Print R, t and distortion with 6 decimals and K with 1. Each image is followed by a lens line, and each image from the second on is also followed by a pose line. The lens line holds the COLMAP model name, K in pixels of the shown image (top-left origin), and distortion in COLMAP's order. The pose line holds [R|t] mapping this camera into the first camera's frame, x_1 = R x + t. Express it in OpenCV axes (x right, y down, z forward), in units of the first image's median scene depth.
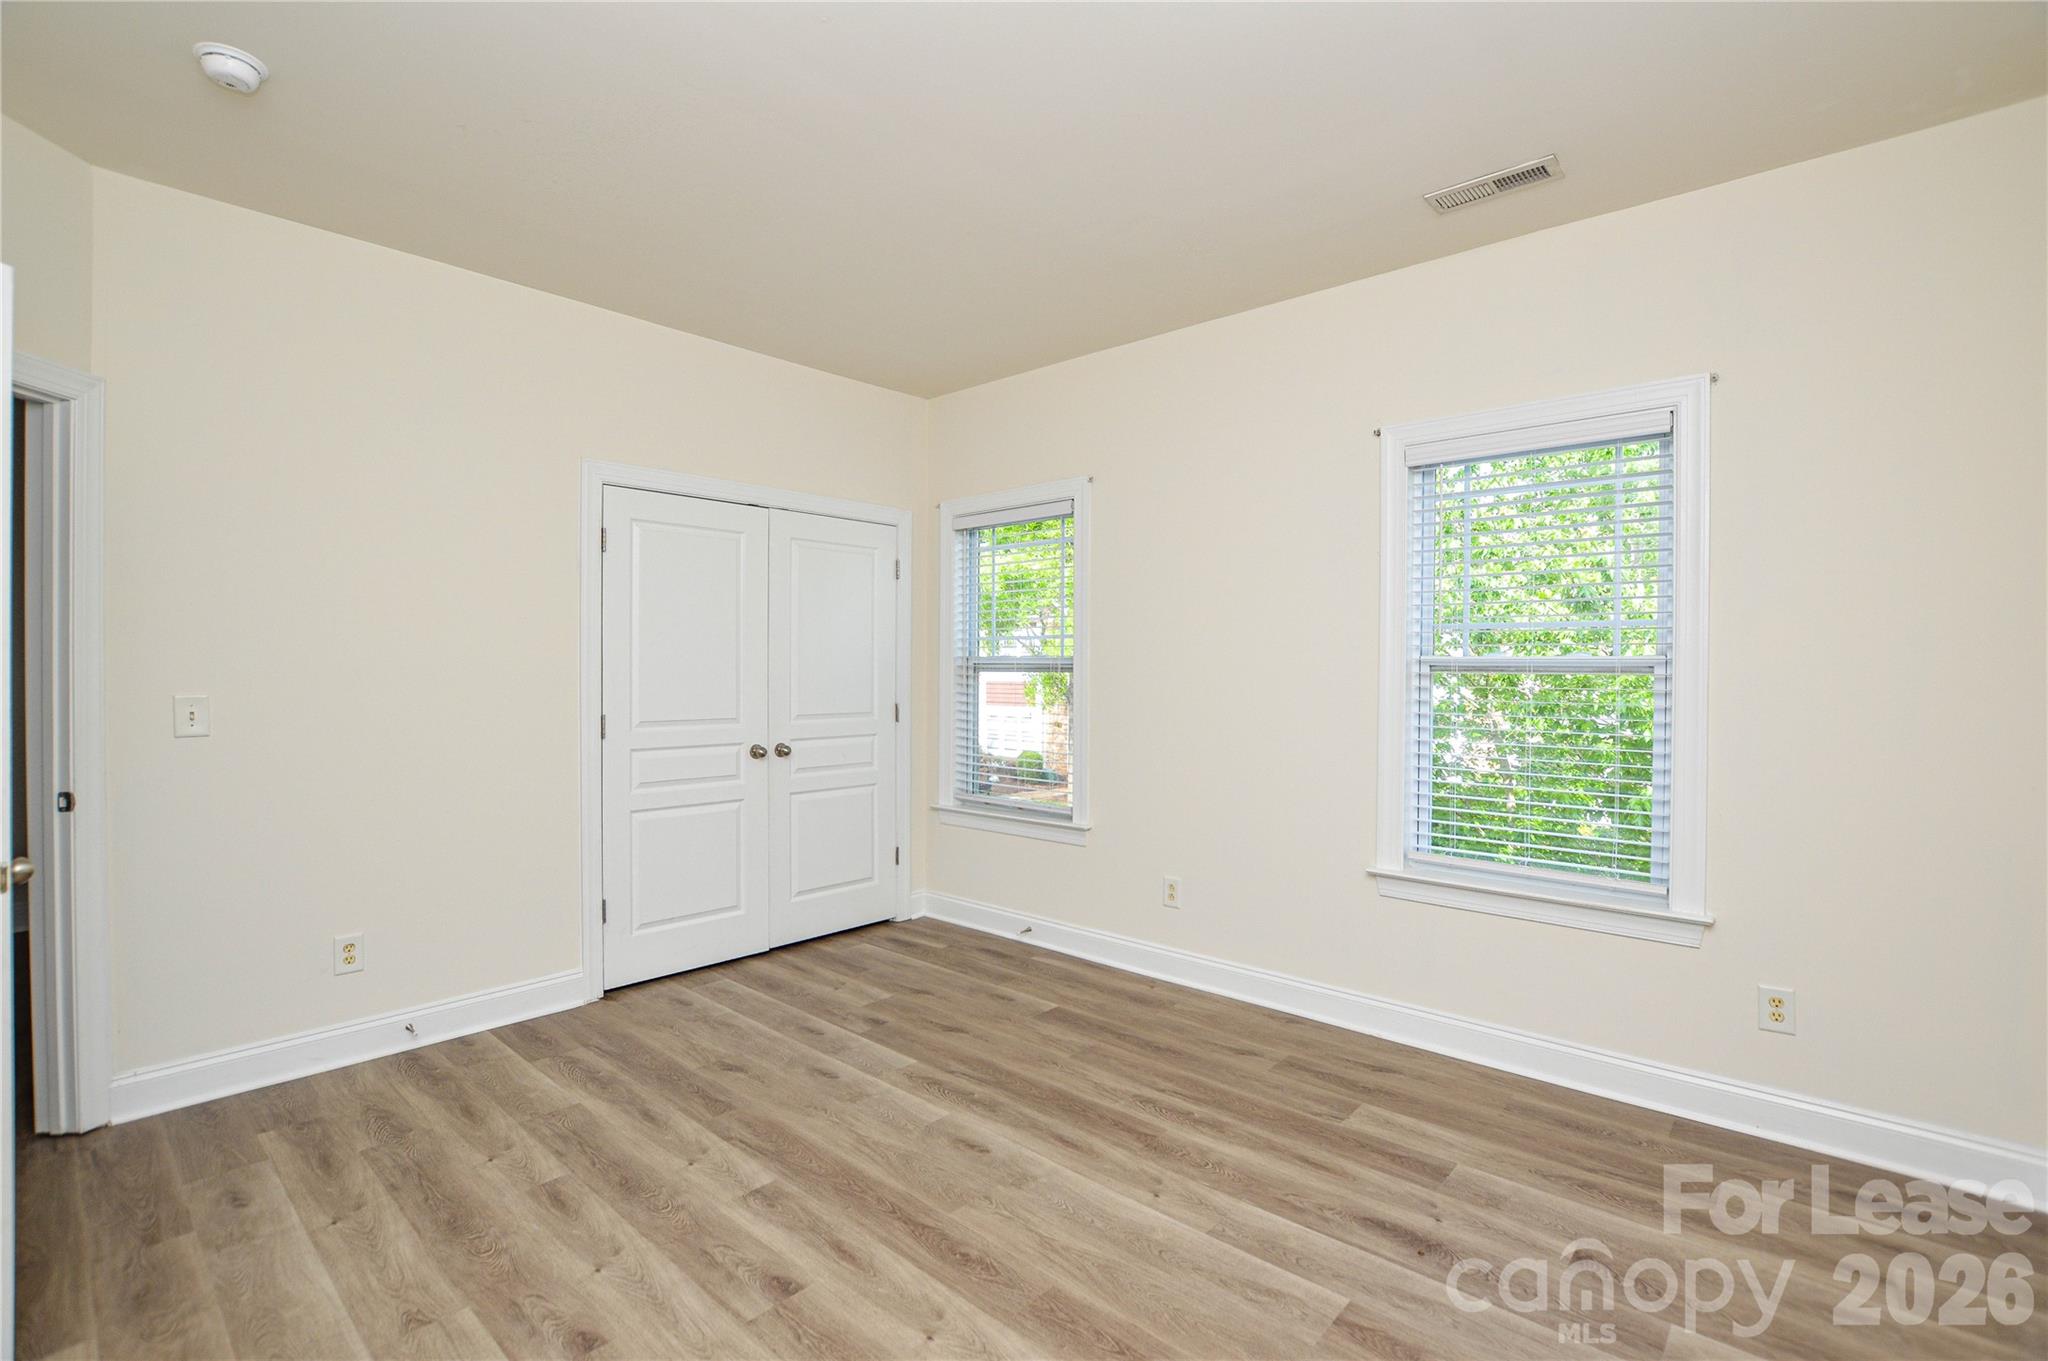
lens RADIAL K [[916.4, 0, 1005.3], [0, 916.4, 681.1], [0, 0, 1]] dist [-0.019810, -0.000490]
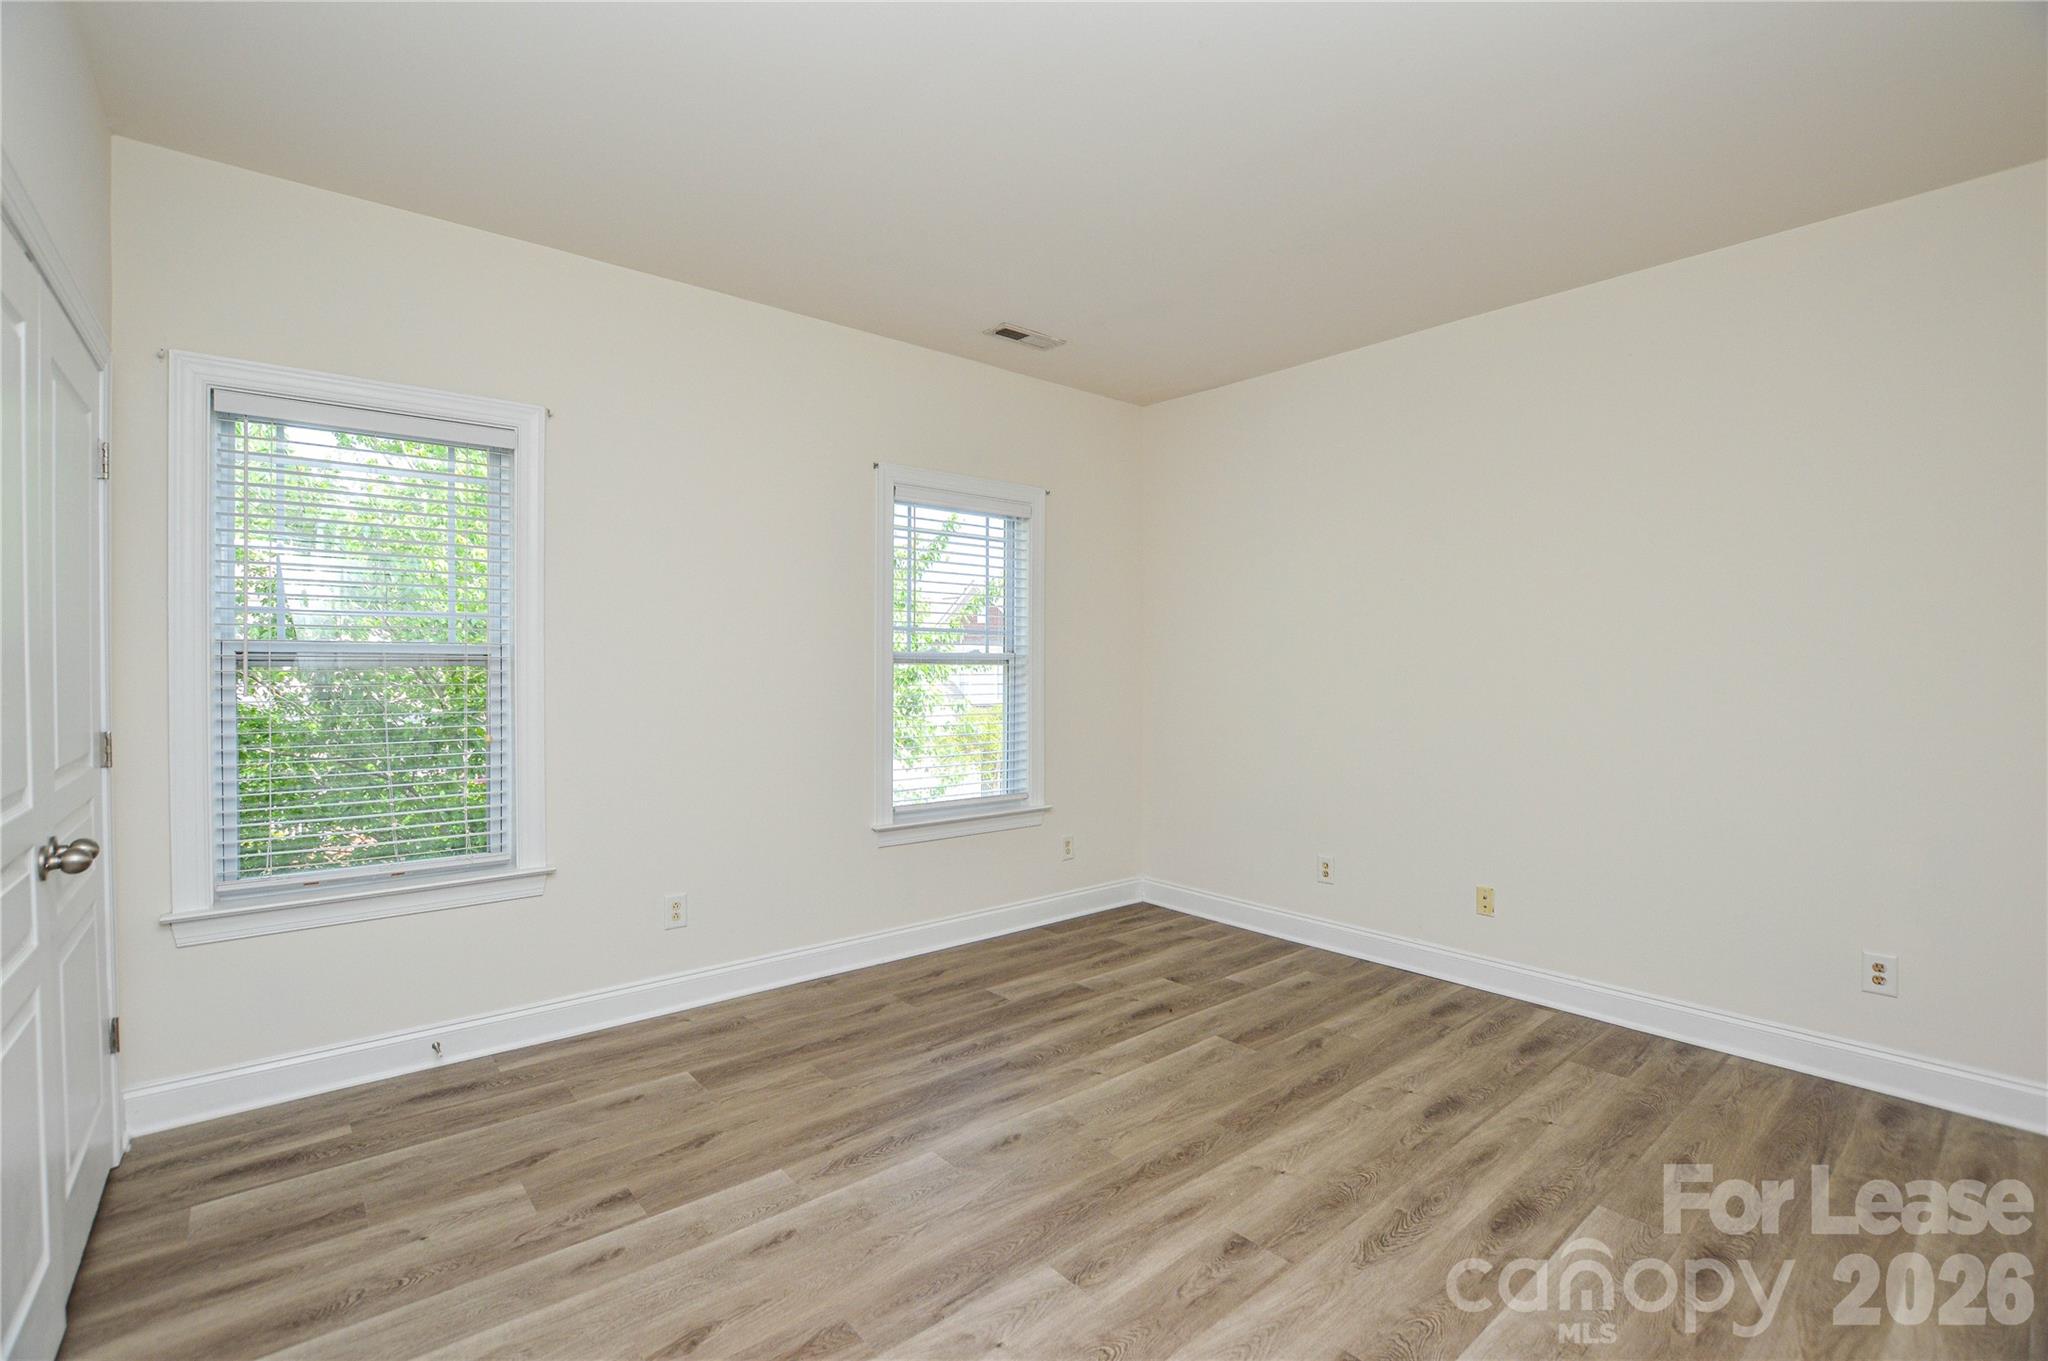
lens RADIAL K [[916.4, 0, 1005.3], [0, 916.4, 681.1], [0, 0, 1]] dist [-0.019810, -0.000490]
pose [[0.128680, -0.015614, 0.991563, -0.836998], [0.006150, 0.999869, 0.014946, -0.009590], [-0.991667, 0.004175, 0.128759, 0.711829]]
